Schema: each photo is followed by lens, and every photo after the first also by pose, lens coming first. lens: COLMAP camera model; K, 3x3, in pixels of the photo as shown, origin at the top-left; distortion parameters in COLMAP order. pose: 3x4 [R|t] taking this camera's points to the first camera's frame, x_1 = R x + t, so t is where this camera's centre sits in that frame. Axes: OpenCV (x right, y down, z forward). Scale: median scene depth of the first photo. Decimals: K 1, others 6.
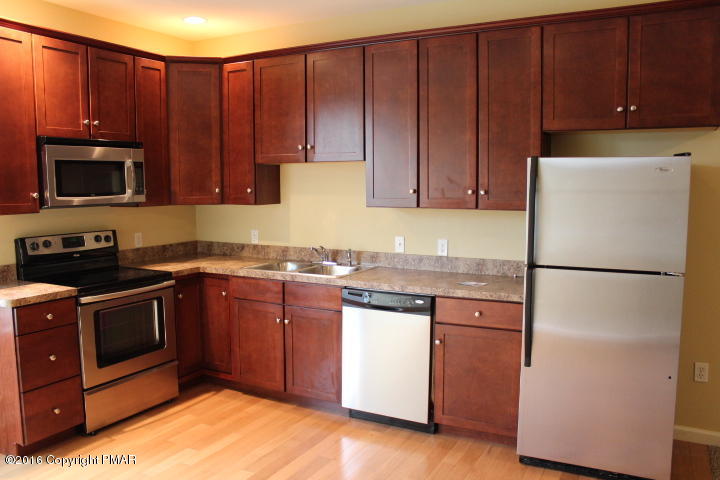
lens RADIAL K [[592.2, 0, 360.0], [0, 592.2, 250.5], [0, 0, 1]] dist [-0.168081, 0.142860]
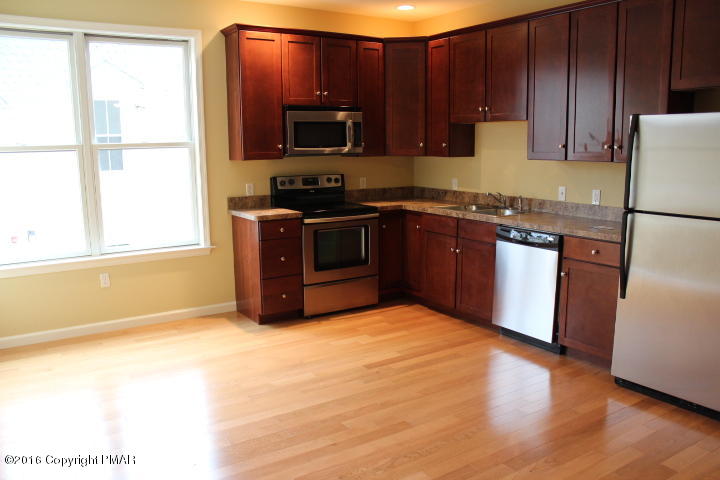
lens RADIAL K [[592.2, 0, 360.0], [0, 592.2, 250.5], [0, 0, 1]] dist [-0.168081, 0.142860]
pose [[0.878253, 0.081048, -0.471277, 0.276343], [-0.048841, 0.995582, 0.080198, 0.029975], [0.475695, -0.047417, 0.878331, -0.185089]]
